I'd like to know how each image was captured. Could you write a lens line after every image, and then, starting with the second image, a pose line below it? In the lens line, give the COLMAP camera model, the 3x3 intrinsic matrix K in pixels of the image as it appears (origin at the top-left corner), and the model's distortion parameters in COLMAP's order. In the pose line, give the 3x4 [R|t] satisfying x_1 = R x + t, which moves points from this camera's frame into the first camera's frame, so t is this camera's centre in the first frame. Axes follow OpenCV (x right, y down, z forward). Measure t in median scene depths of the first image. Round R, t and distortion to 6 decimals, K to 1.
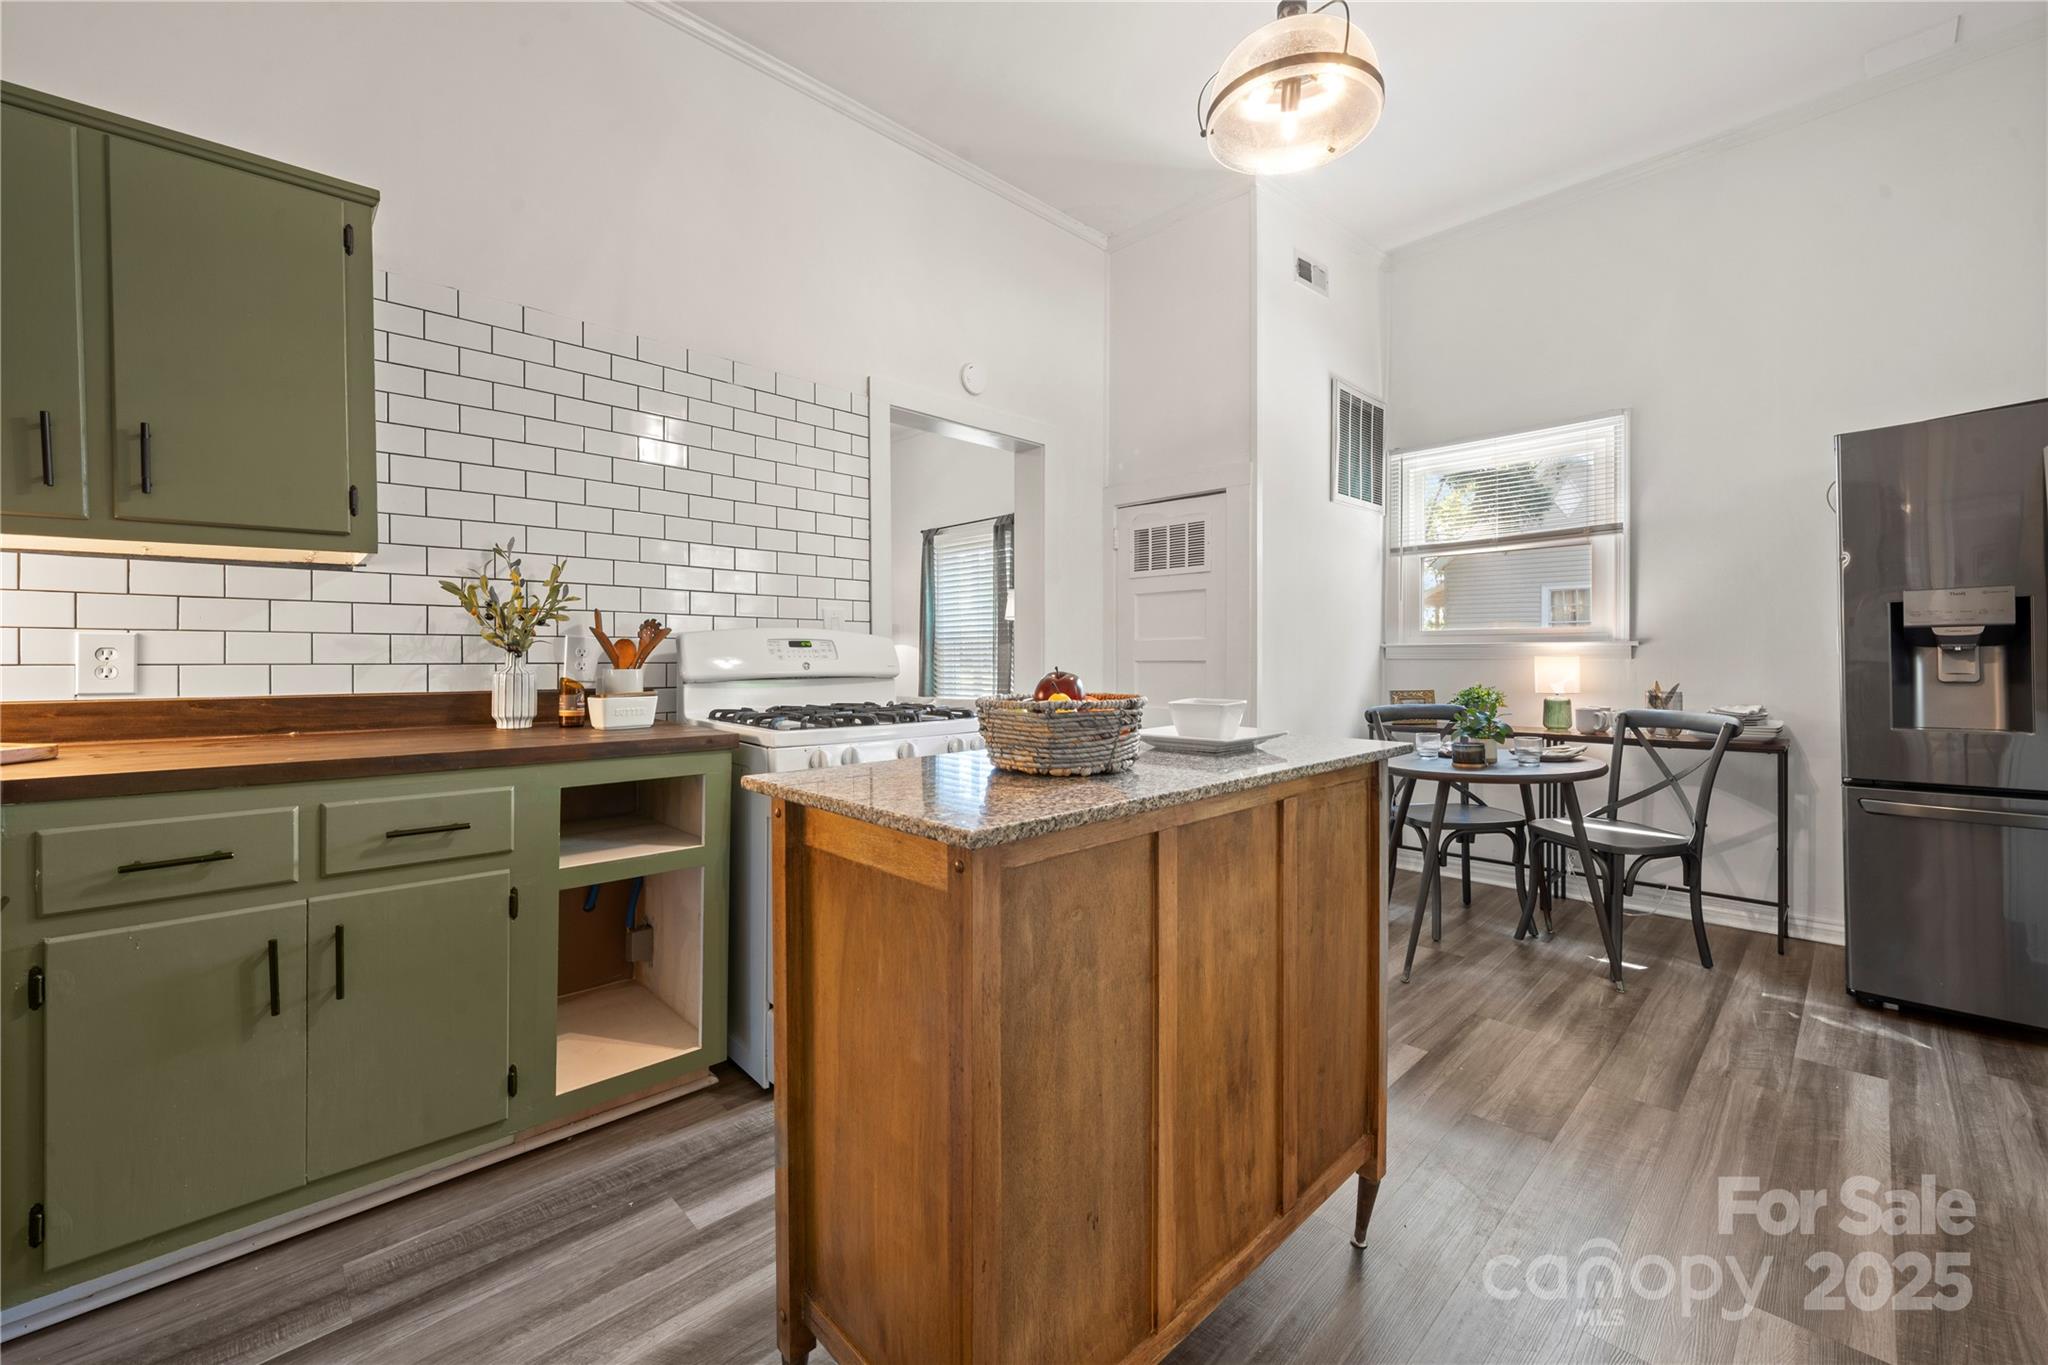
lens RADIAL K [[827.3, 0, 1023.3], [0, 827.3, 667.1], [0, 0, 1]] dist [0.002666, -0.000055]
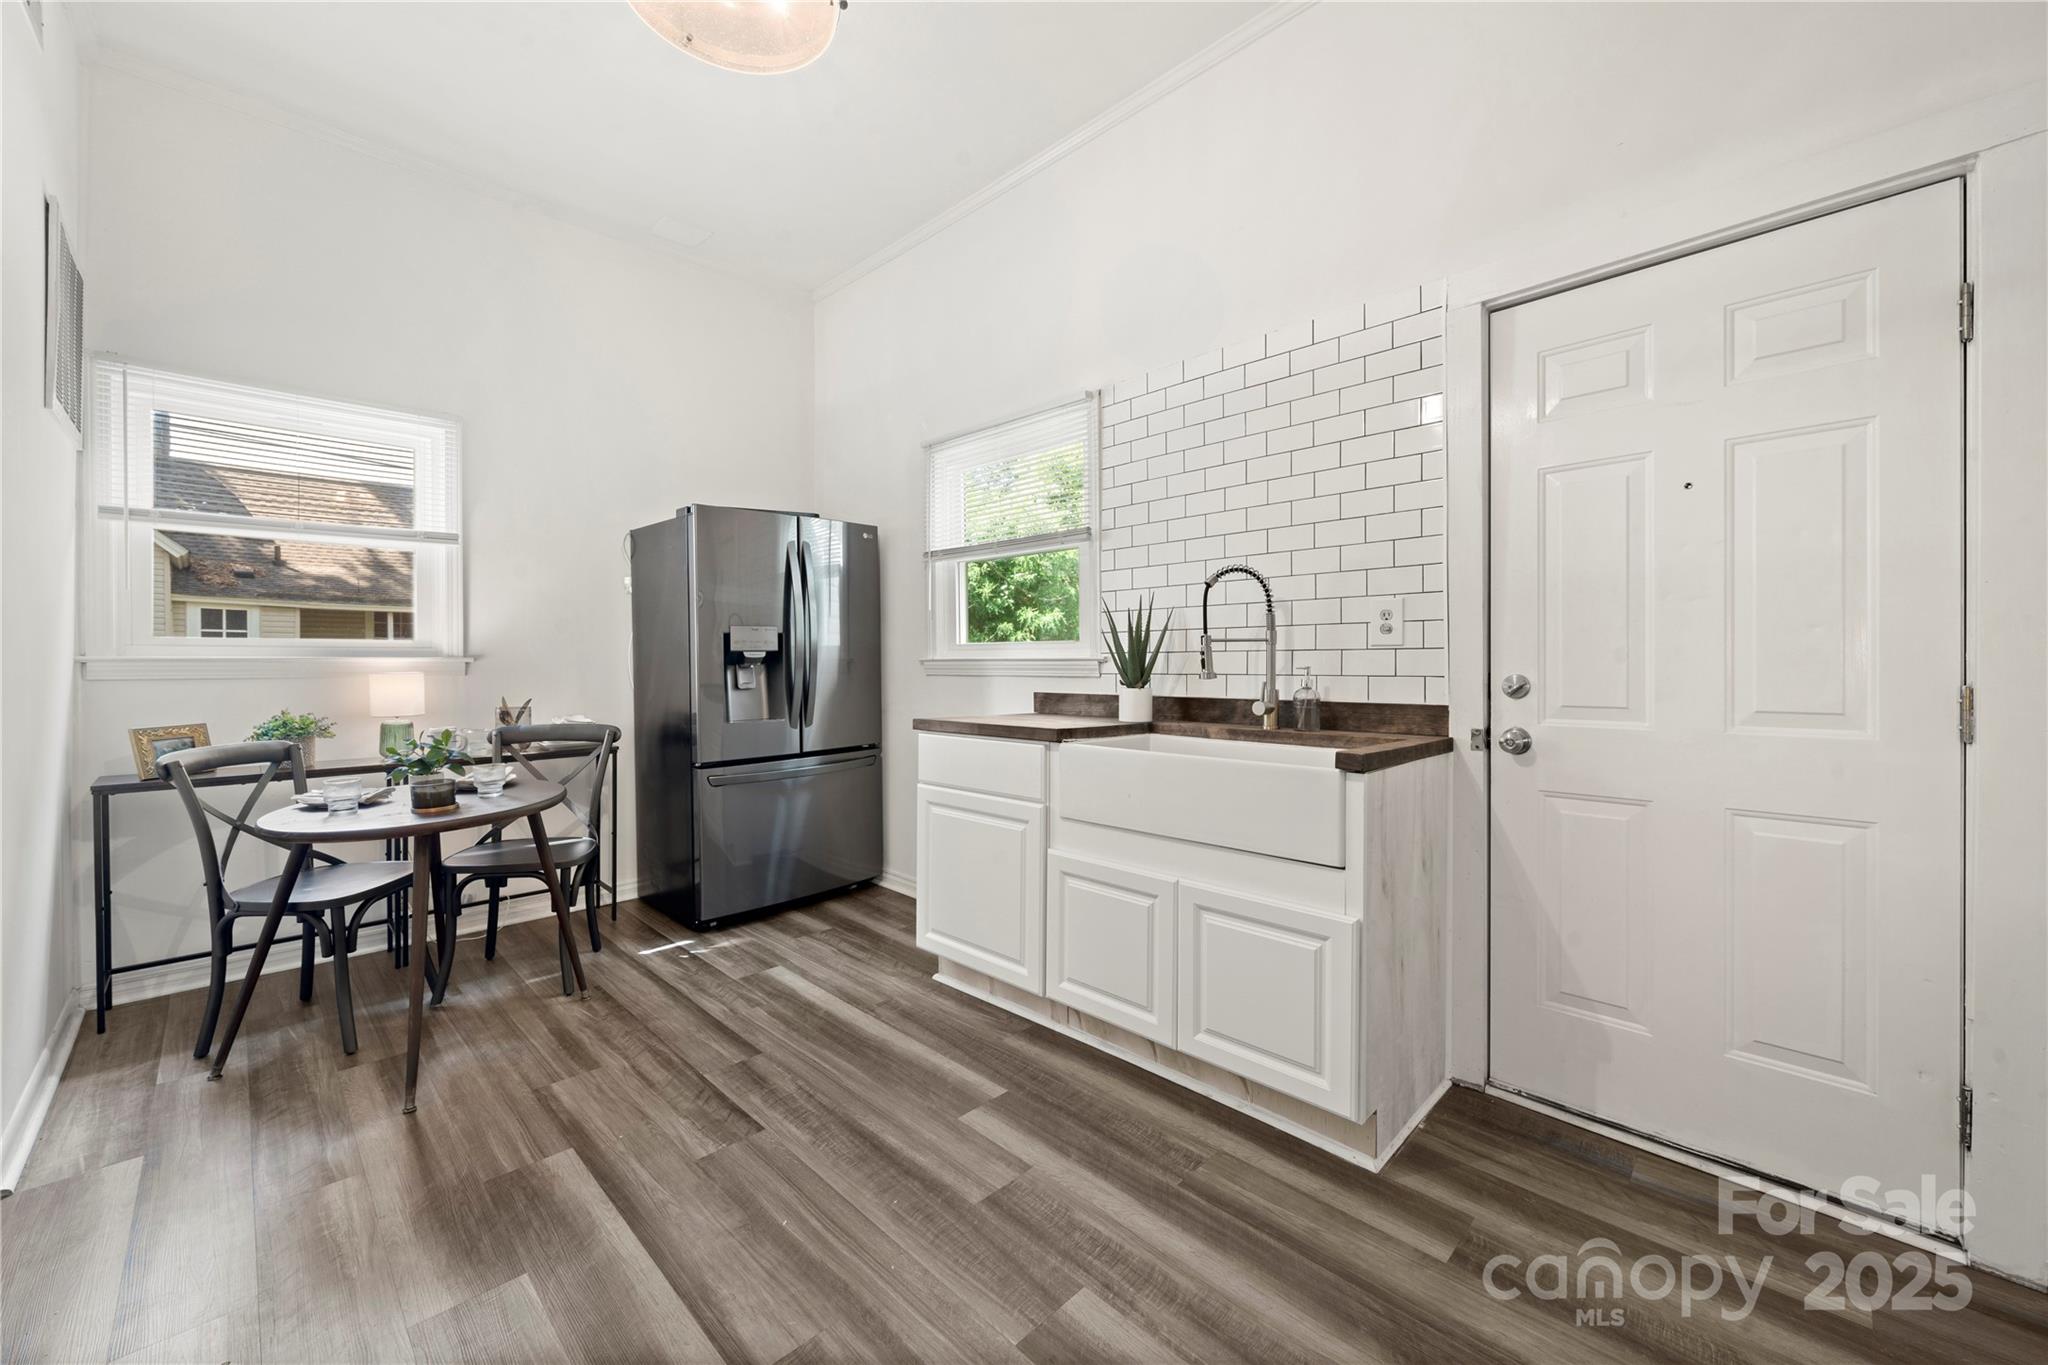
lens RADIAL K [[794.1, 0, 1027.1], [0, 794.1, 665.2], [0, 0, 1]] dist [0.000836, 0.000022]
pose [[-0.018479, 0.001411, 0.999828, -0.339743], [0.017482, 0.999847, -0.001088, -0.015155], [-0.999676, 0.017459, -0.018501, 0.575040]]
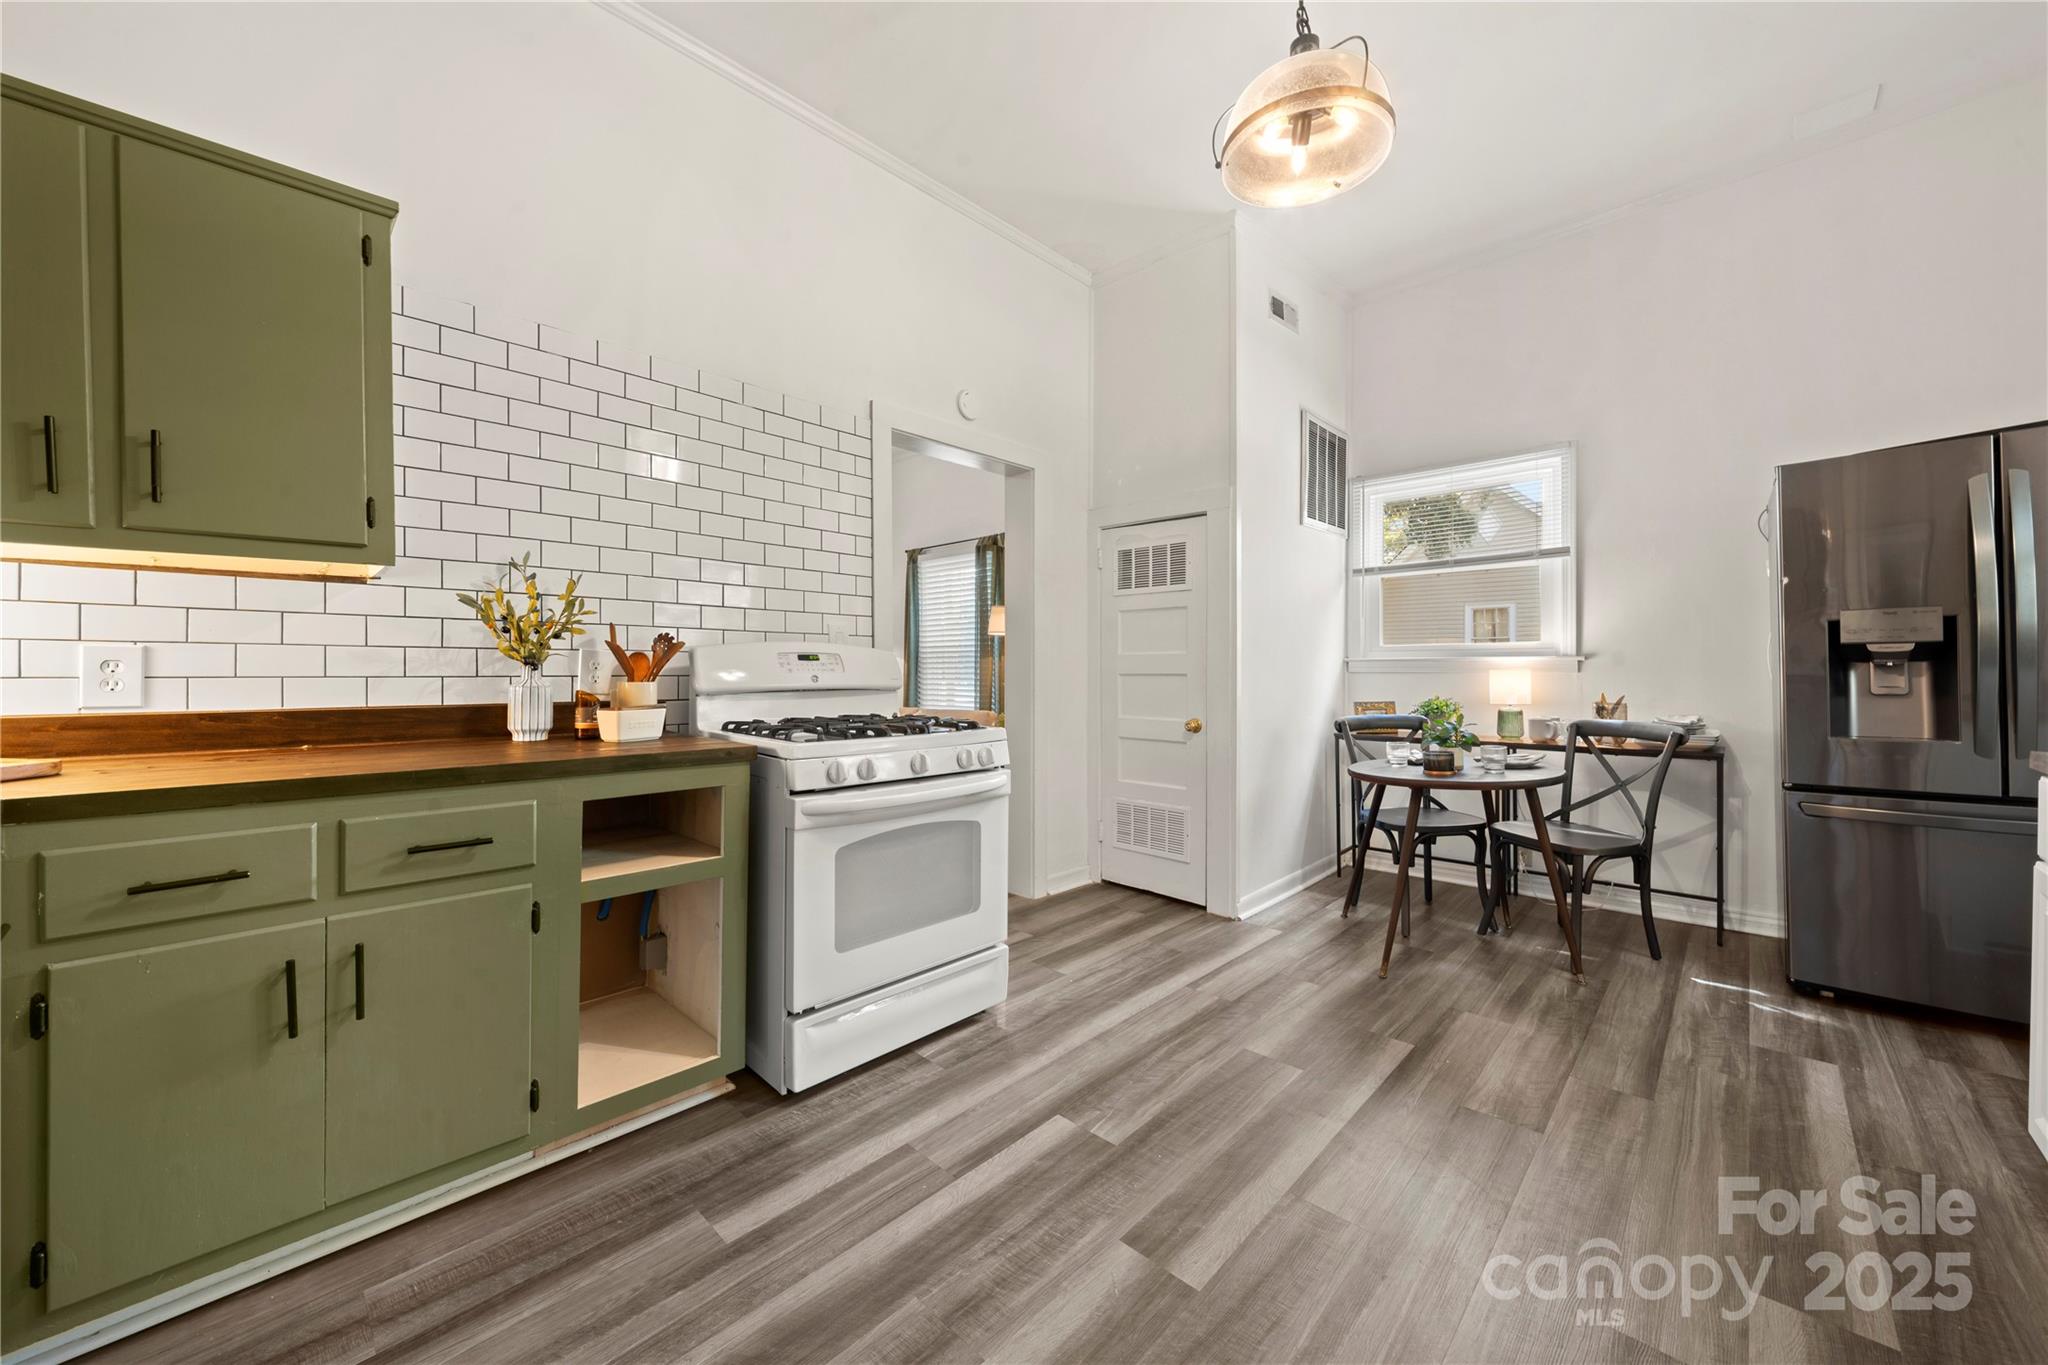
lens RADIAL K [[767.3, 0, 1015.3], [0, 767.3, 676.9], [0, 0, 1]] dist [-0.000237, 0.000229]
pose [[0.999328, 0.000913, 0.036636, -0.057483], [-0.000810, 0.999996, -0.002843, -0.001465], [-0.036639, 0.002811, 0.999325, 0.044050]]
